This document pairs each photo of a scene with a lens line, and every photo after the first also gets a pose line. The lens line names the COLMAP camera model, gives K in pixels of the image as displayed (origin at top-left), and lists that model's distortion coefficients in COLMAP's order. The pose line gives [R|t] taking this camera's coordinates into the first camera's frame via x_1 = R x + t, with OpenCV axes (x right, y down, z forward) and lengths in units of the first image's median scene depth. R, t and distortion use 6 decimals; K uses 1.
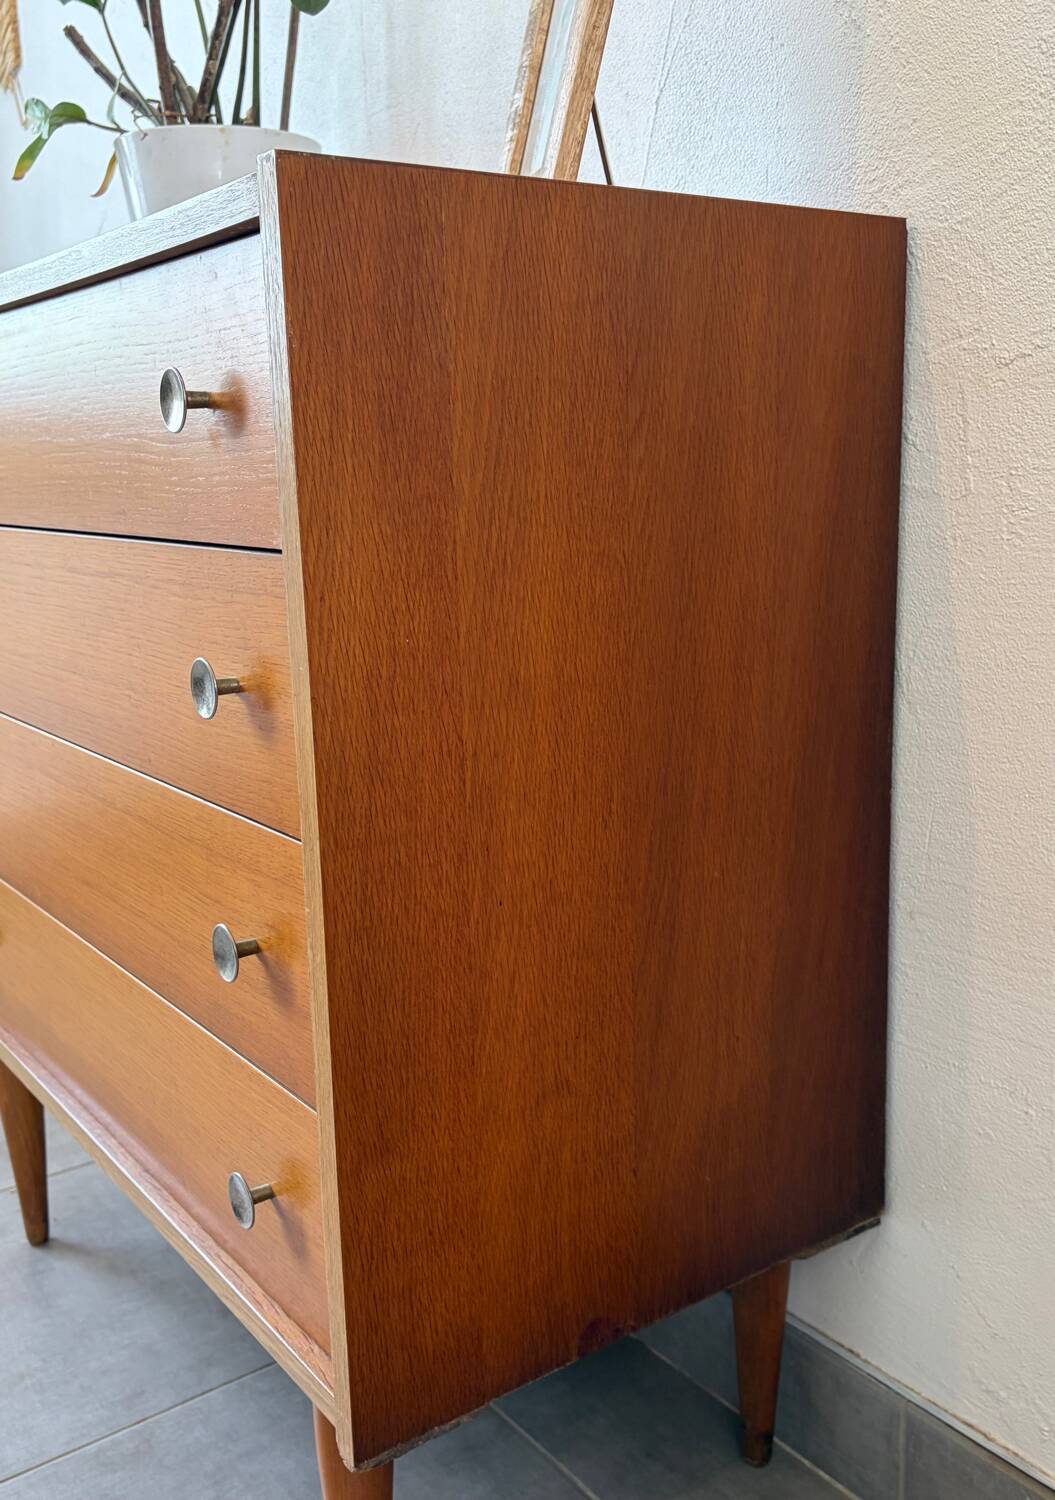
lens RADIAL K [[1432.9, 0, 558.2], [0, 1432.9, 754.9], [0, 0, 1]] dist [0.019158, 0.008329]
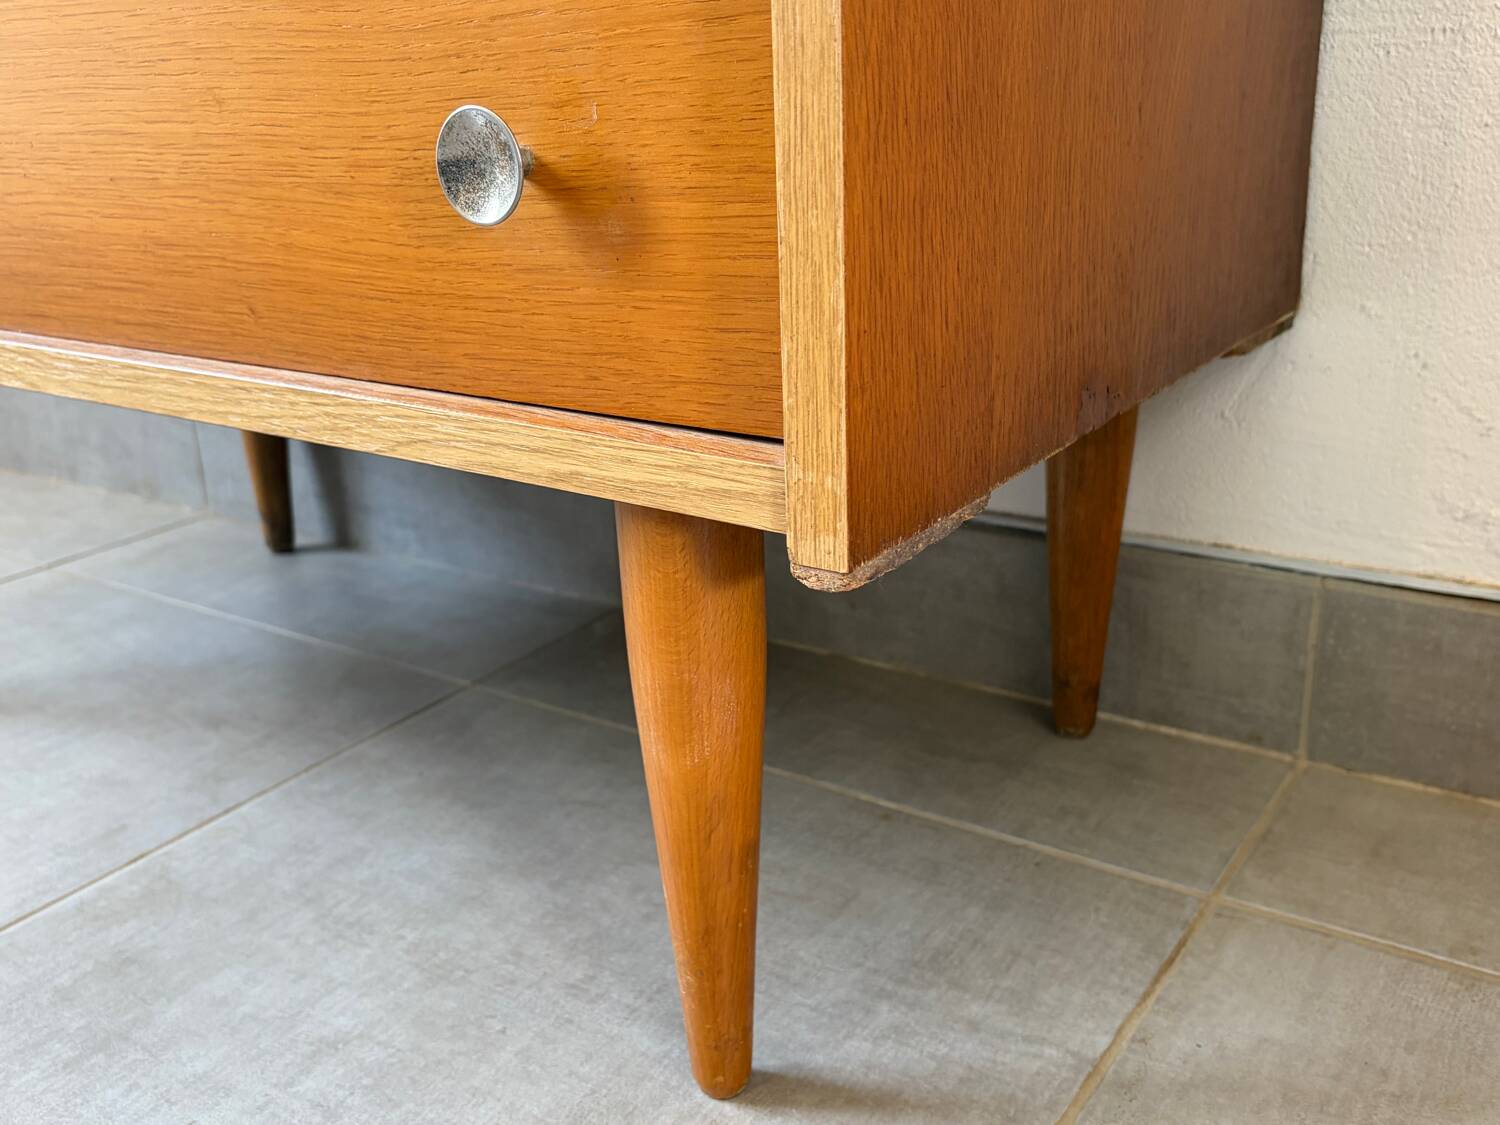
lens RADIAL K [[1464.0, 0, 761.2], [0, 1464.0, 565.2], [0, 0, 1]] dist [0.006446, 0.006118]
pose [[0.946080, -0.124943, 0.298868, -0.281245], [0.083670, 0.985568, 0.147159, 0.362201], [-0.312942, -0.114218, 0.942880, 0.463133]]
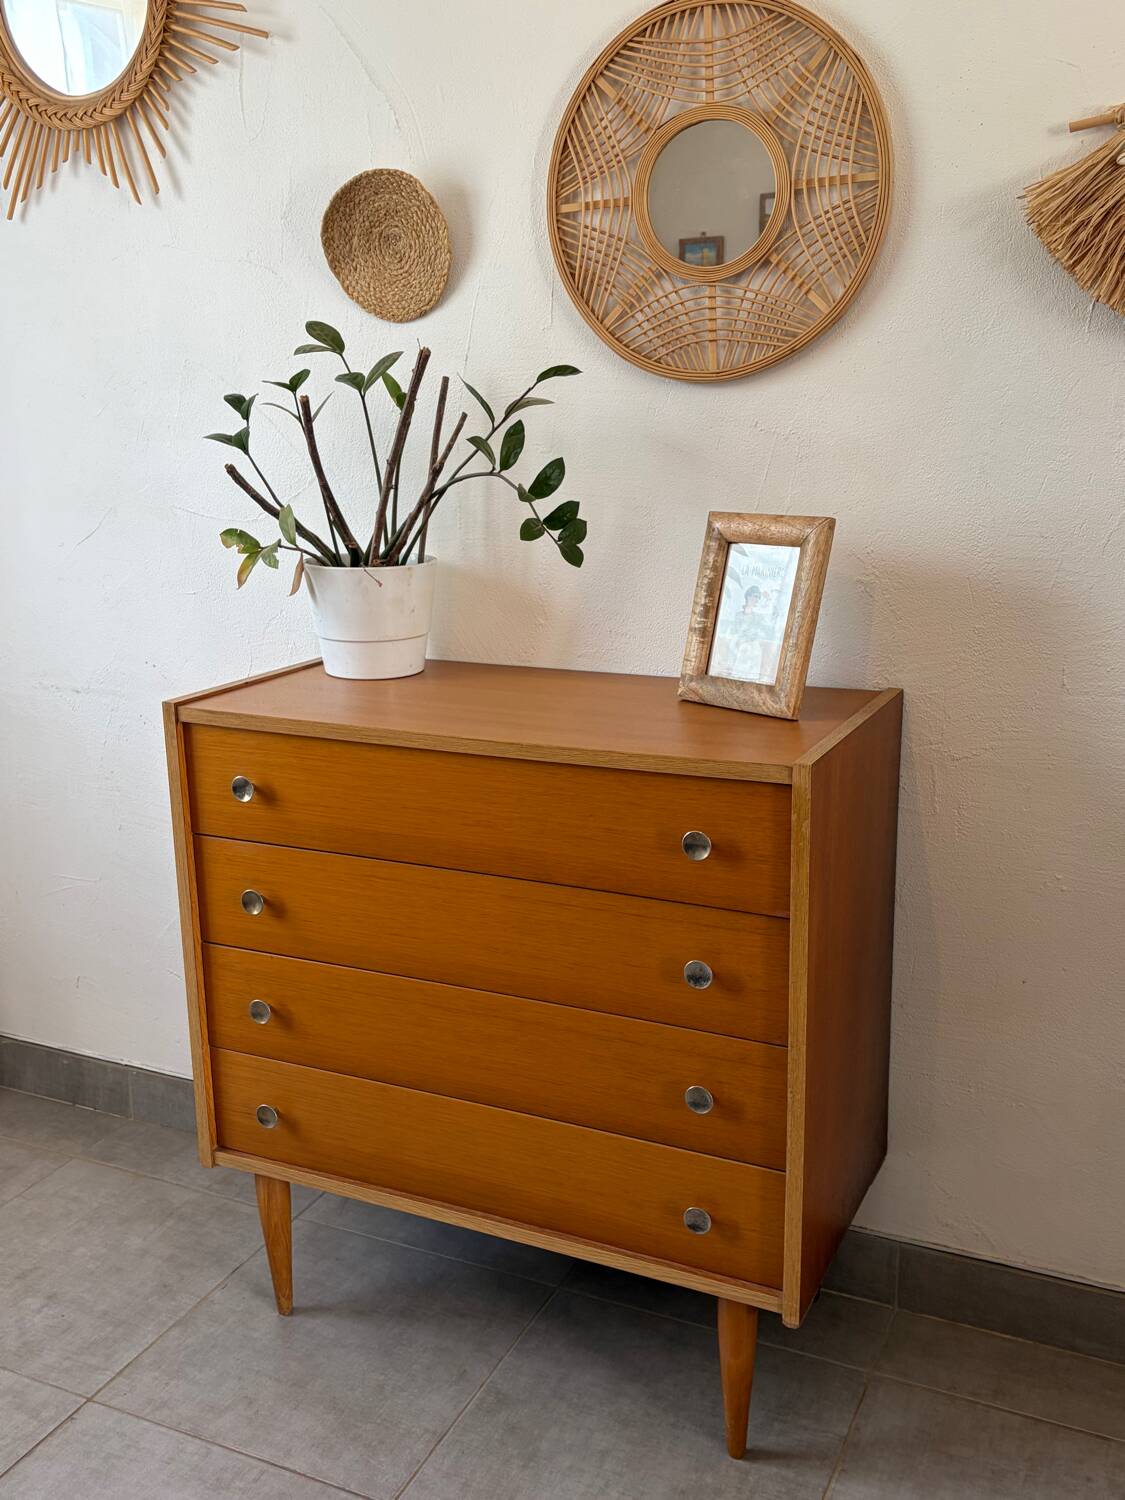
lens RADIAL K [[1440.6, 0, 562.5], [0, 1440.6, 750.0], [0, 0, 1]] dist [0.011784, 0.024666]
pose [[0.885704, -0.107142, 0.451718, -1.167490], [0.092104, 0.994217, 0.055224, -0.447027], [-0.455022, -0.007308, 0.890450, -0.657542]]
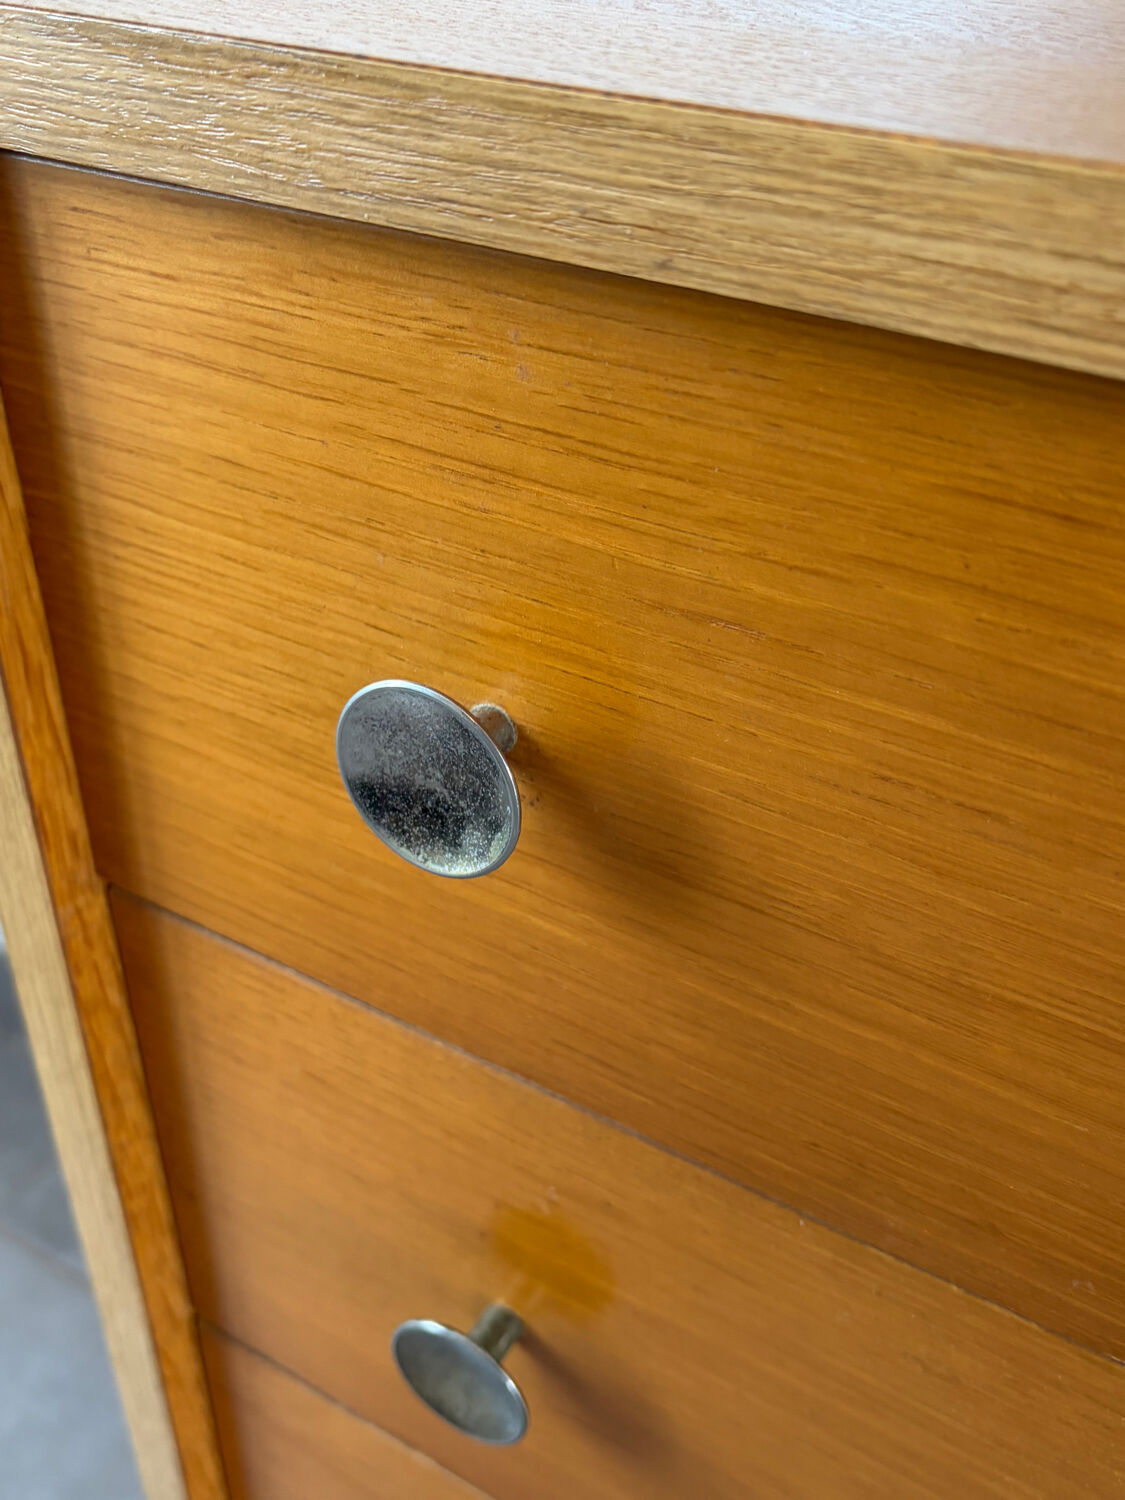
lens RADIAL K [[1427.5, 0, 553.0], [0, 1427.5, 763.8], [0, 0, 1]] dist [0.029684, -0.011821]
pose [[0.930333, -0.172149, 0.323798, -0.700200], [0.037917, 0.923391, 0.381982, -0.413509], [-0.364750, -0.343093, 0.865589, 1.190007]]
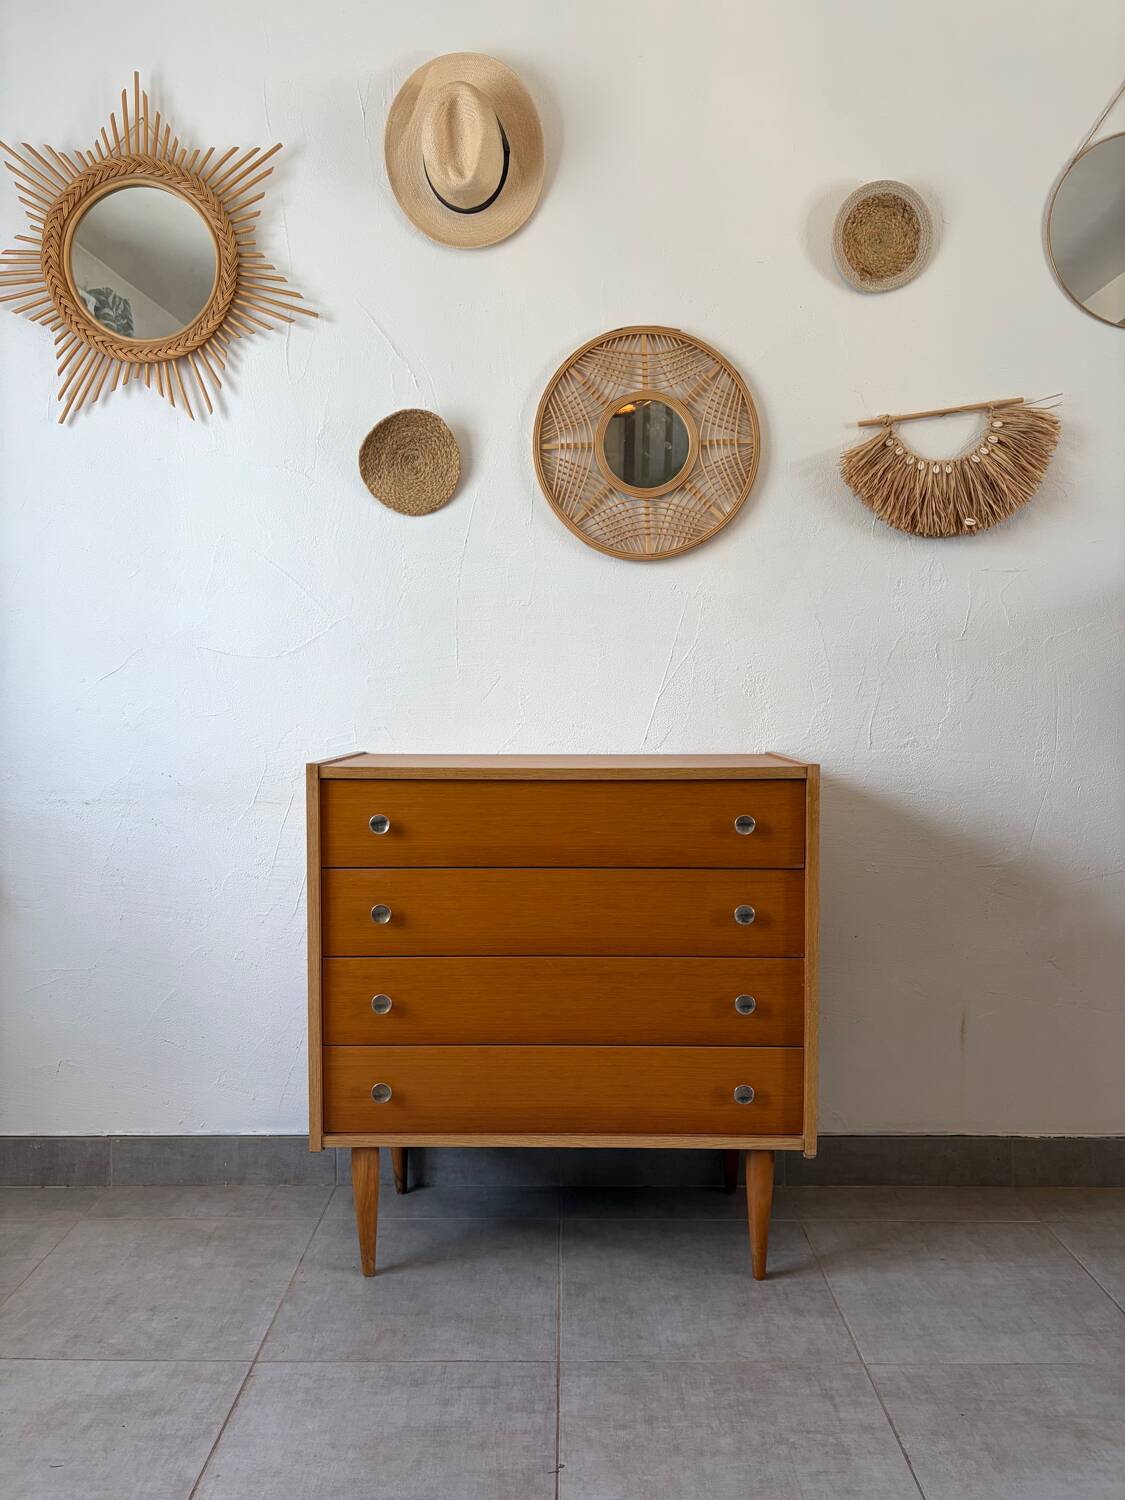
lens RADIAL K [[1132.1, 0, 561.0], [0, 1132.1, 756.5], [0, 0, 1]] dist [0.042015, -0.041617]
pose [[0.607313, -0.021223, 0.794179, -2.152868], [0.147456, 0.985285, -0.086431, -0.208123], [-0.780658, 0.169597, 0.601506, -0.191761]]
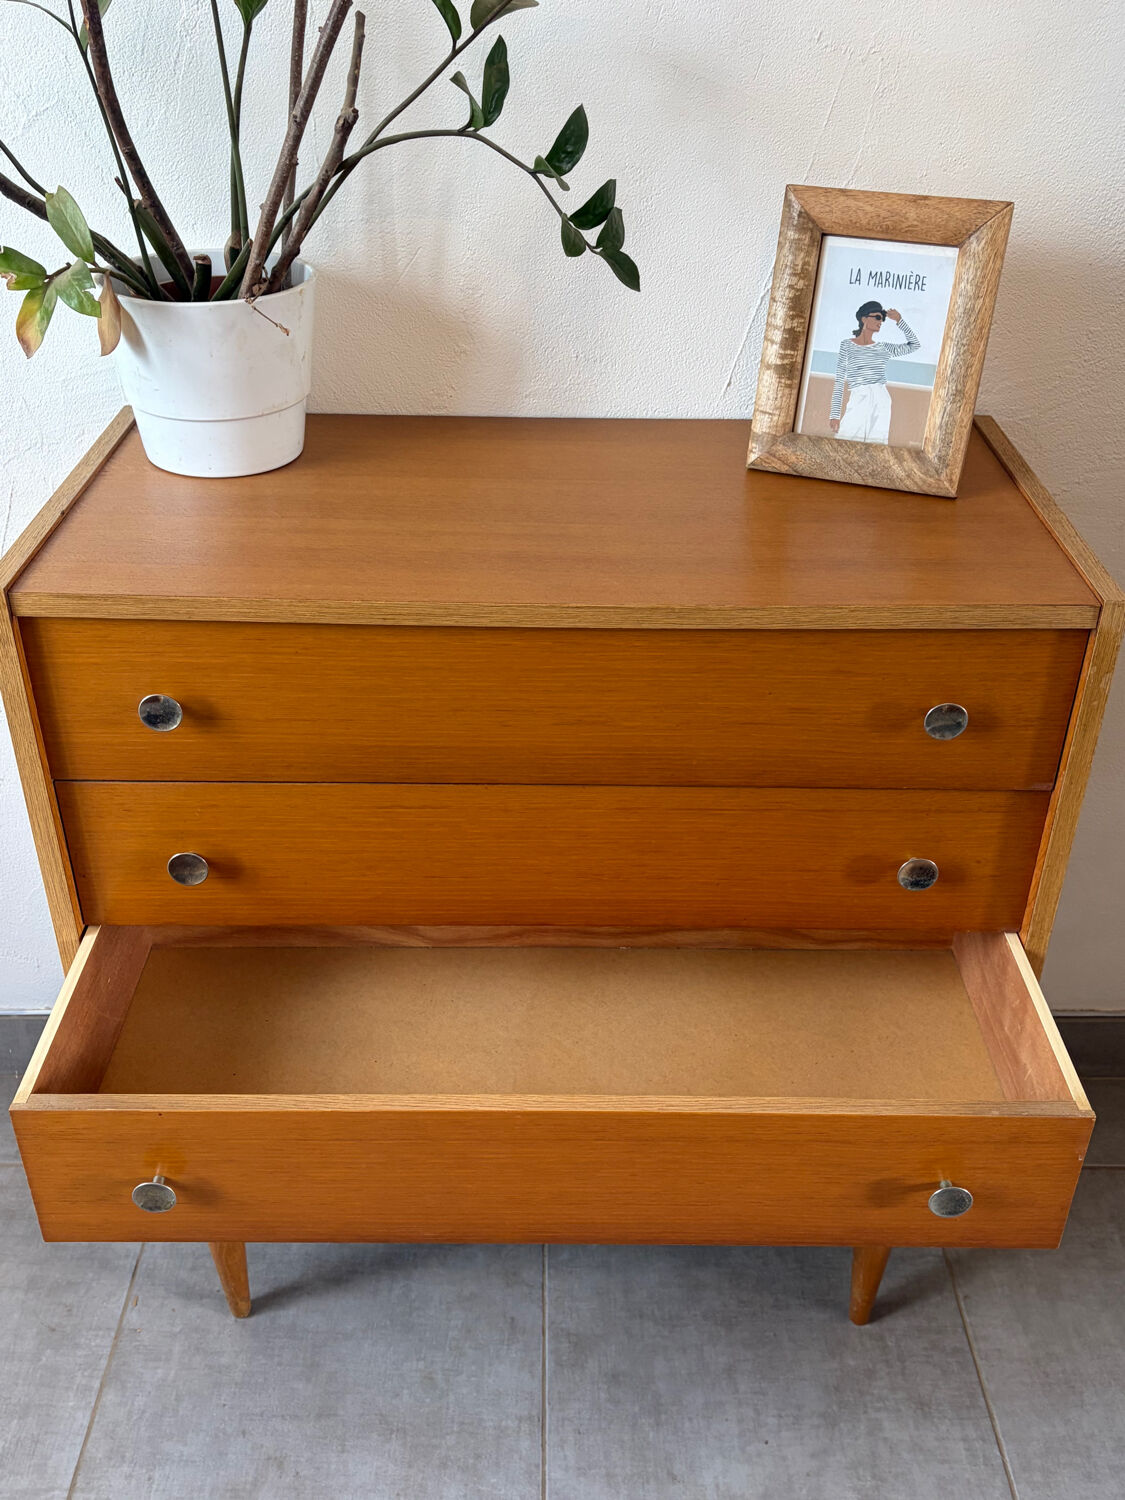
lens RADIAL K [[1447.6, 0, 565.8], [0, 1447.6, 760.1], [0, 0, 1]] dist [-0.027787, 0.100372]
pose [[0.597272, -0.404899, 0.692331, -1.331814], [0.136739, 0.901983, 0.409547, -0.756511], [-0.790296, -0.149942, 0.594095, 0.356287]]
